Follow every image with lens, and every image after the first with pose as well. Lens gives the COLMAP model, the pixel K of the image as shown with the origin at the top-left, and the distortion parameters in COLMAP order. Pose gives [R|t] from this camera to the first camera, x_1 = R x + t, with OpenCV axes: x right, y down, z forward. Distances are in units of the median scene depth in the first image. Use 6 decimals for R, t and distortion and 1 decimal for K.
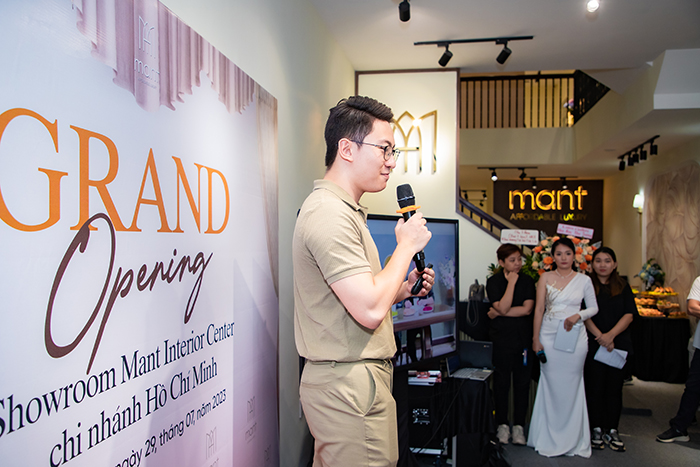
lens RADIAL K [[609.2, 0, 350.0], [0, 609.2, 233.5], [0, 0, 1]] dist [0.020763, 0.008125]
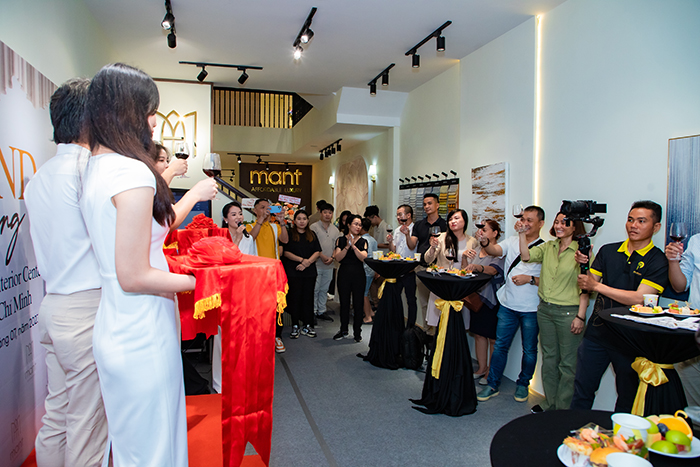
lens RADIAL K [[483.4, 0, 339.5], [0, 483.4, 231.6], [0, 0, 1]] dist [-0.059438, 0.008985]
pose [[0.912514, -0.019259, 0.408592, -0.009858], [-0.005845, 0.998175, 0.060103, 0.002449], [-0.409004, -0.057234, 0.910736, -0.127846]]
